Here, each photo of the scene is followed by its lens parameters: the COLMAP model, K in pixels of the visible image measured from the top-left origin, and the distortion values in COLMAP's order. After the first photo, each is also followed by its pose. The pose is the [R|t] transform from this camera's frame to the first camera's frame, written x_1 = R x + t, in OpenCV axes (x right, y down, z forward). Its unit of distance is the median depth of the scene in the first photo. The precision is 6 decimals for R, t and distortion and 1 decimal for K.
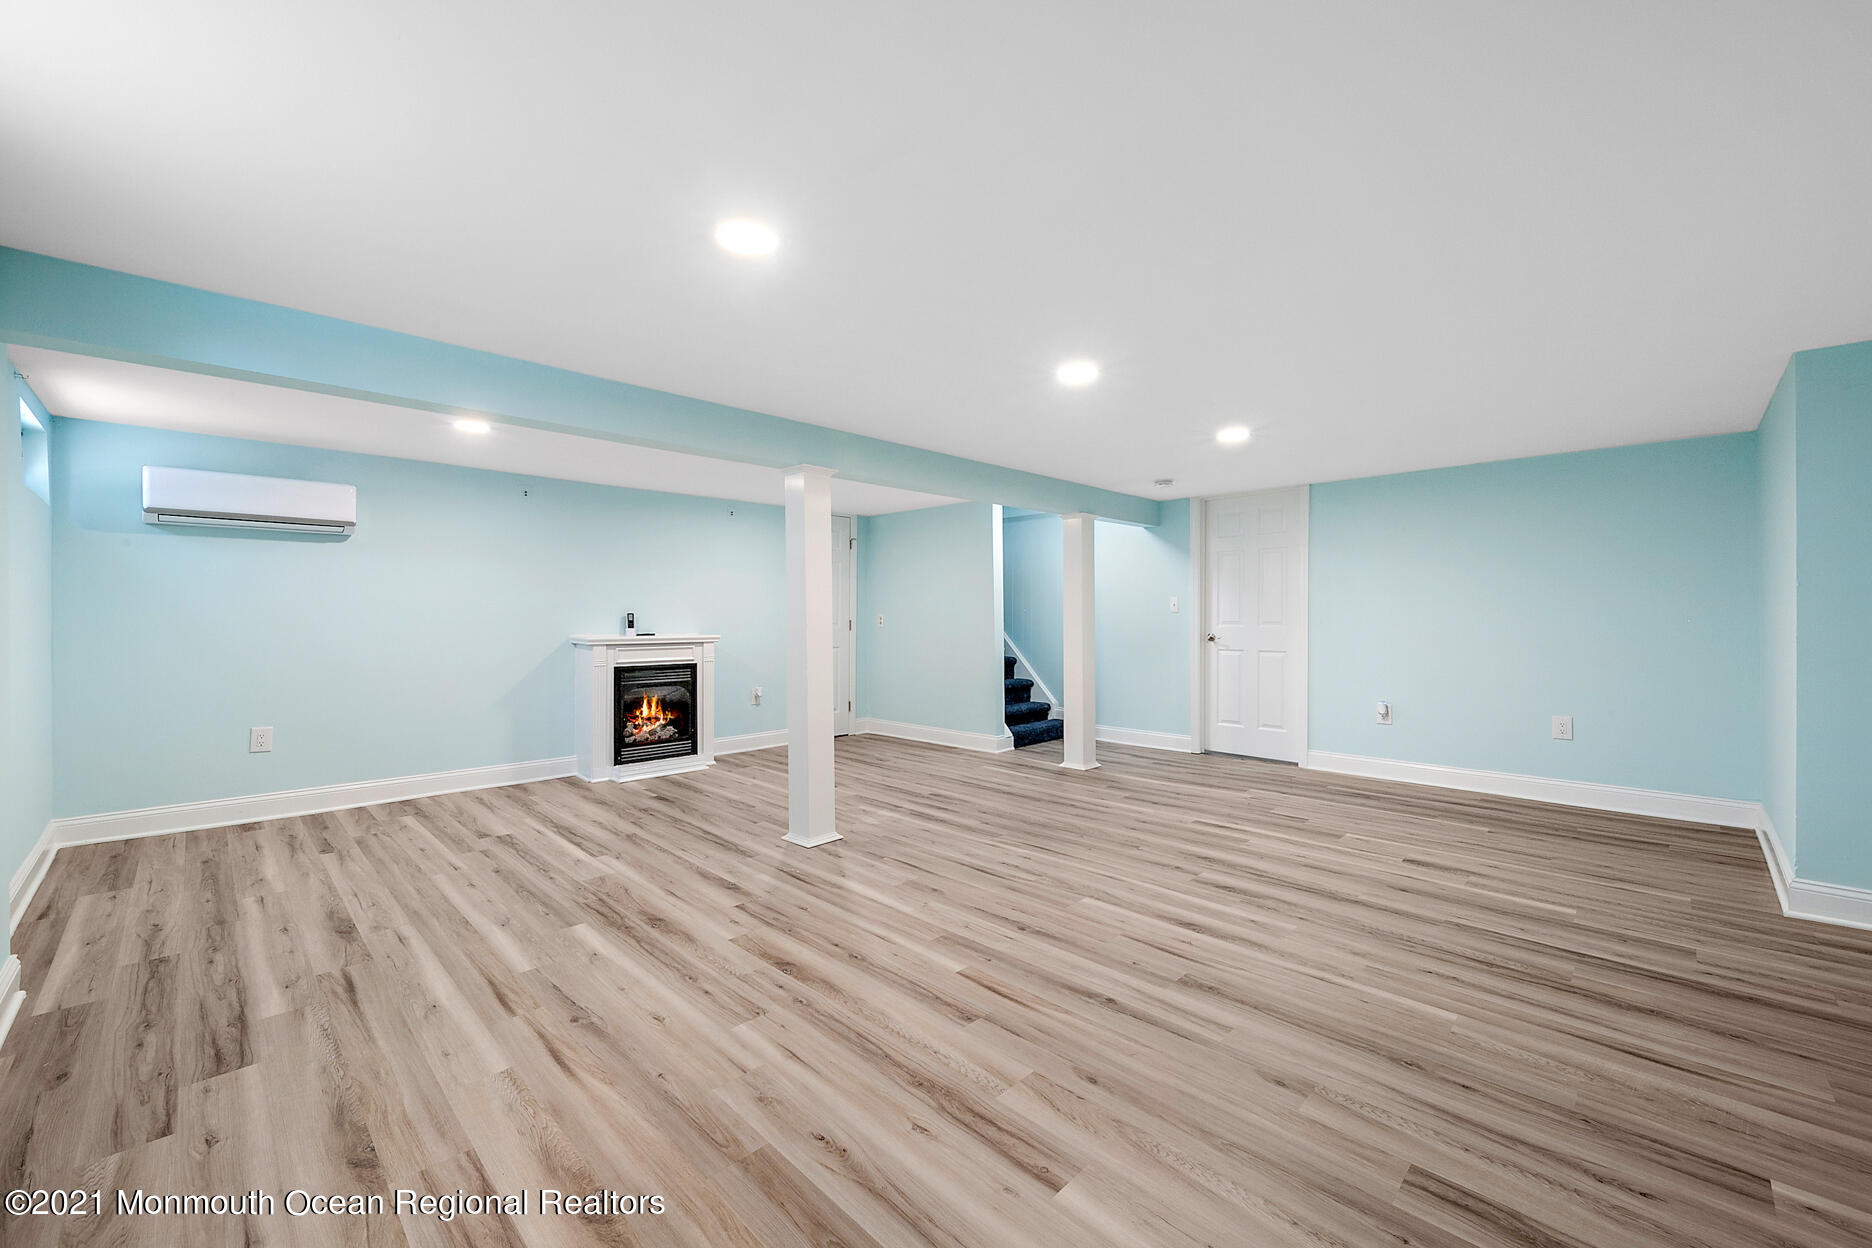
lens RADIAL K [[743.7, 0, 933.2], [0, 743.7, 614.4], [0, 0, 1]] dist [-0.000527, -0.000219]
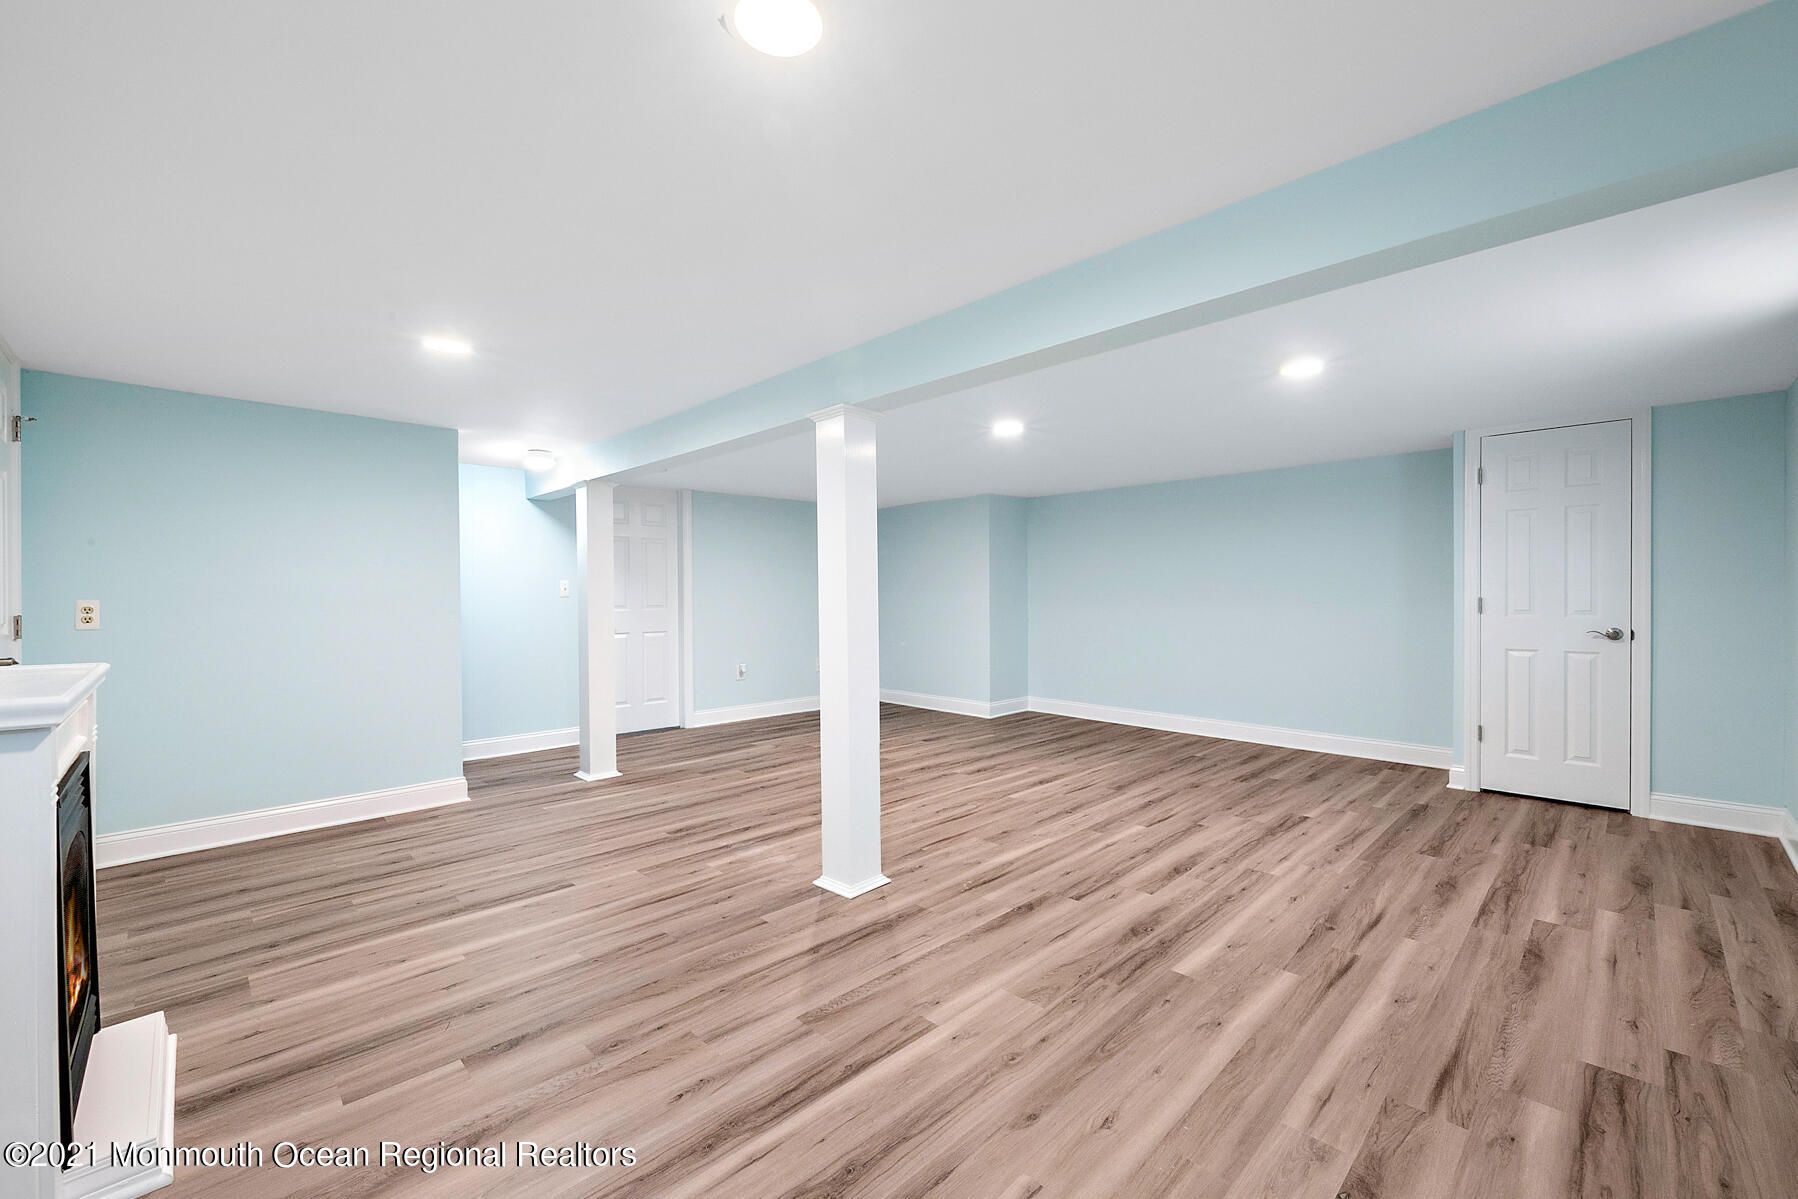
lens RADIAL K [[723.3, 0, 871.0], [0, 723.3, 594.5], [0, 0, 1]] dist [-0.000602, -0.000070]
pose [[0.027987, 0.000655, 0.999608, -1.438458], [0.004421, 0.999990, -0.000779, -0.016296], [-0.999599, 0.004442, 0.027984, 1.451993]]
